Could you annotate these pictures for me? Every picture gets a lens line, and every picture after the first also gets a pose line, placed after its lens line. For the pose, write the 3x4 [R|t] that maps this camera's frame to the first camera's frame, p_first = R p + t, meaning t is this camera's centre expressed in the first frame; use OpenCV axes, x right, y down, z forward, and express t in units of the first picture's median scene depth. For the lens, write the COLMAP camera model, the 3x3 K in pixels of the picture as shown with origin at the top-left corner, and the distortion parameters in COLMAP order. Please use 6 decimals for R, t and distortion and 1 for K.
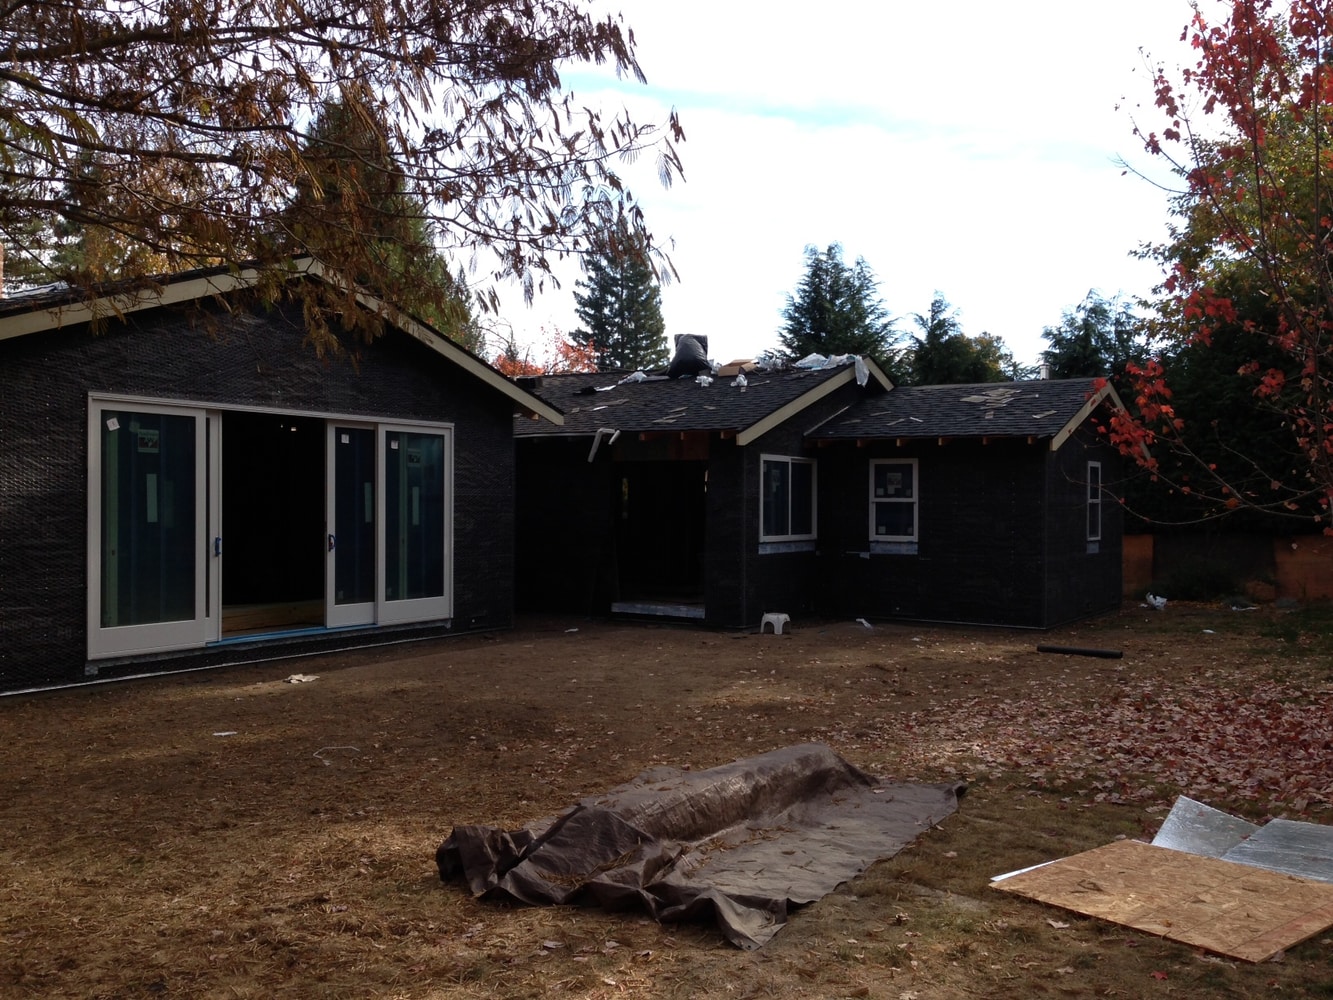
lens RADIAL K [[1259.2, 0, 665.4], [0, 1259.2, 503.0], [0, 0, 1]] dist [0.077576, 0.000000]
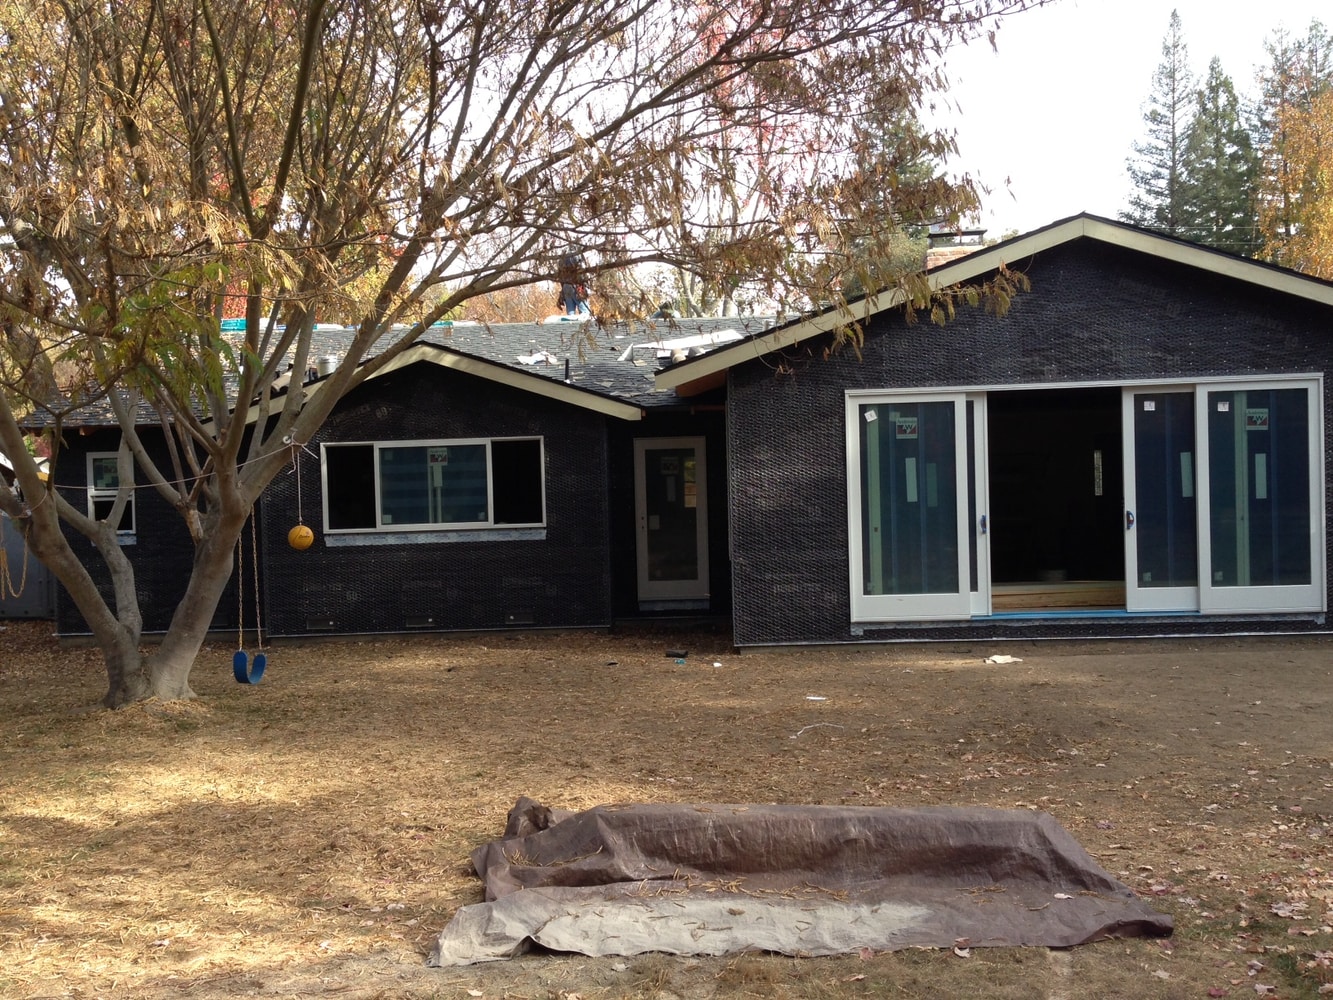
lens RADIAL K [[1259.2, 0, 666.1], [0, 1259.2, 500.8], [0, 0, 1]] dist [0.077576, 0.000000]
pose [[0.481867, -0.000680, -0.876244, 0.426381], [0.034429, 0.999242, 0.018158, -0.012357], [0.875567, -0.038917, 0.481526, 0.279695]]
